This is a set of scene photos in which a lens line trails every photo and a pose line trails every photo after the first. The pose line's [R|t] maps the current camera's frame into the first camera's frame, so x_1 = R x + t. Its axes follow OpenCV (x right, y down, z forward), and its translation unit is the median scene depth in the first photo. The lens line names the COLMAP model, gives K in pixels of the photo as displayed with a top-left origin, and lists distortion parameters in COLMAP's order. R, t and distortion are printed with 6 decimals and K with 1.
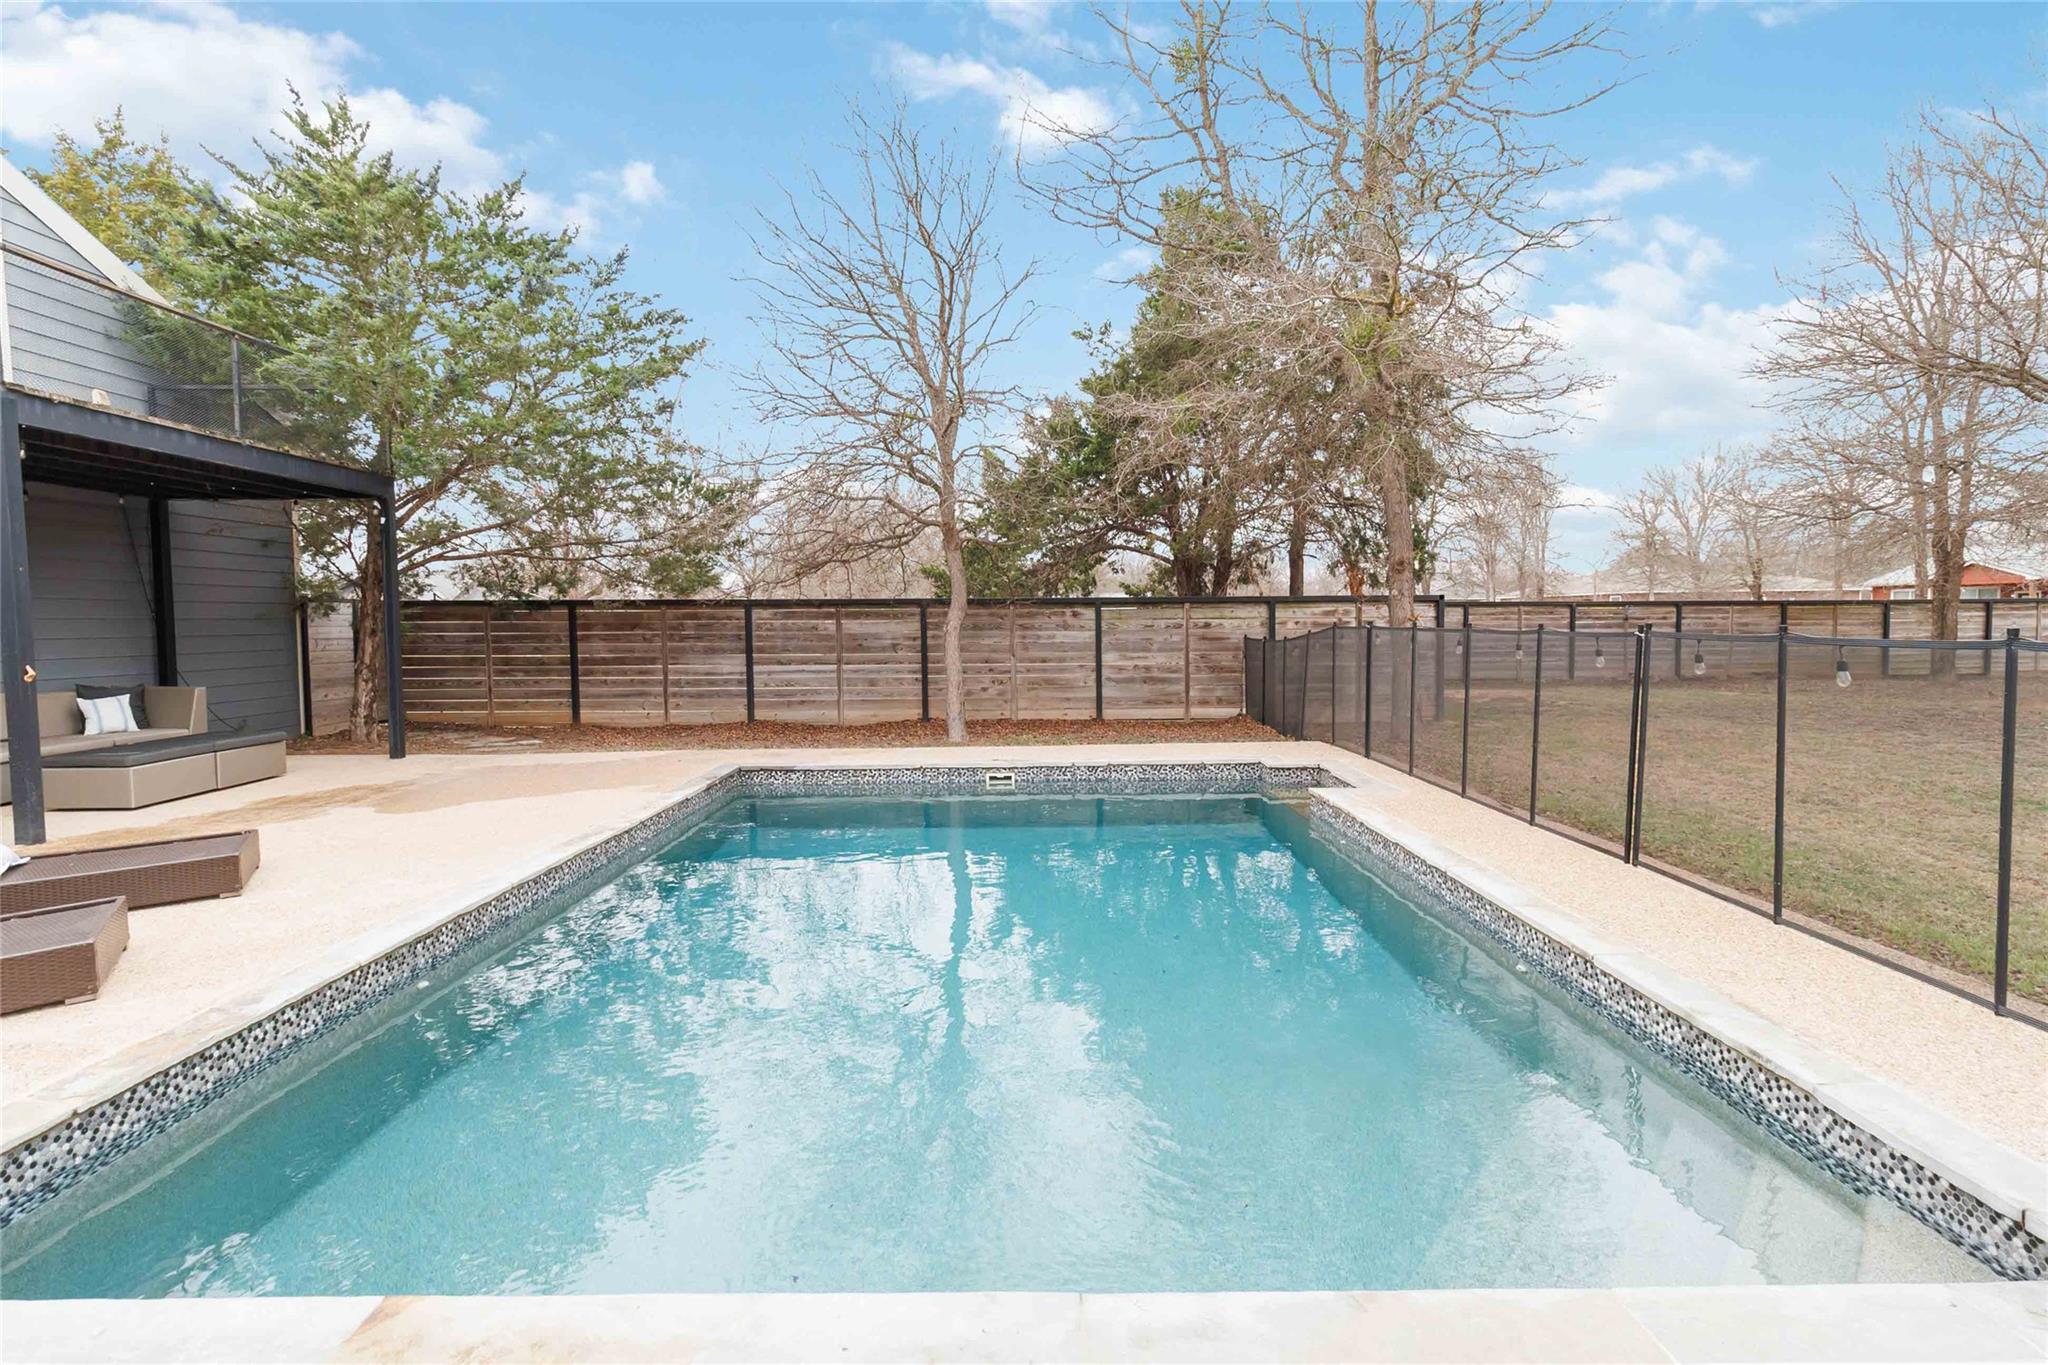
lens RADIAL K [[934.9, 0, 1026.1], [0, 934.9, 666.6], [0, 0, 1]] dist [0.000129, 0.000245]
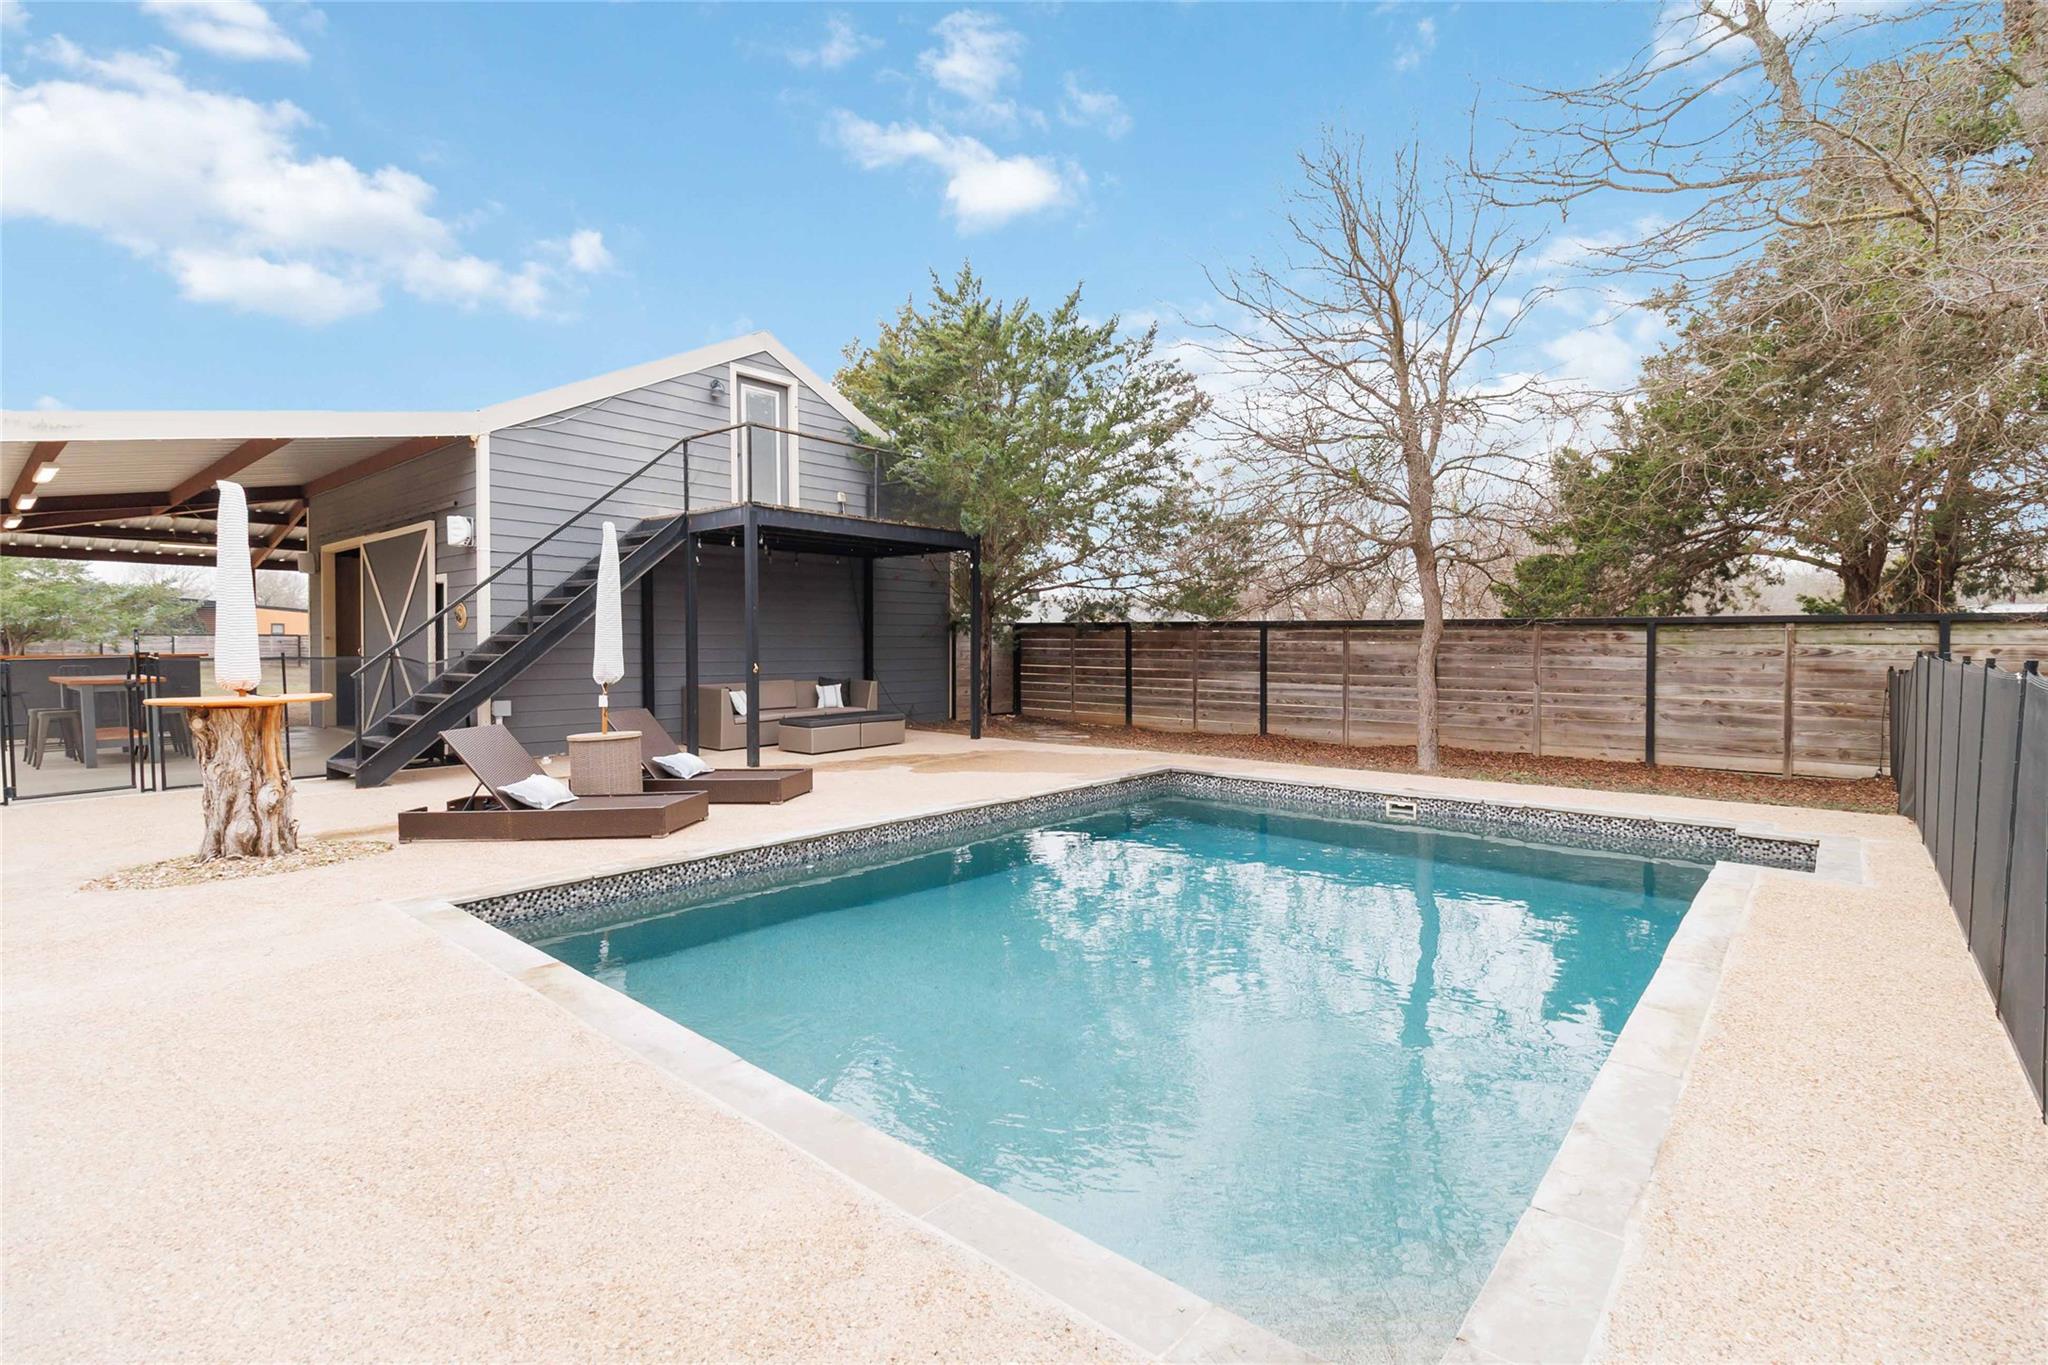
lens RADIAL K [[934.9, 0, 1026.1], [0, 934.9, 666.6], [0, 0, 1]] dist [0.000129, 0.000245]
pose [[0.756020, 0.028211, -0.653940, 0.200325], [-0.040932, 0.999153, -0.004219, -0.003670], [0.653267, 0.029957, 0.756534, 0.007707]]
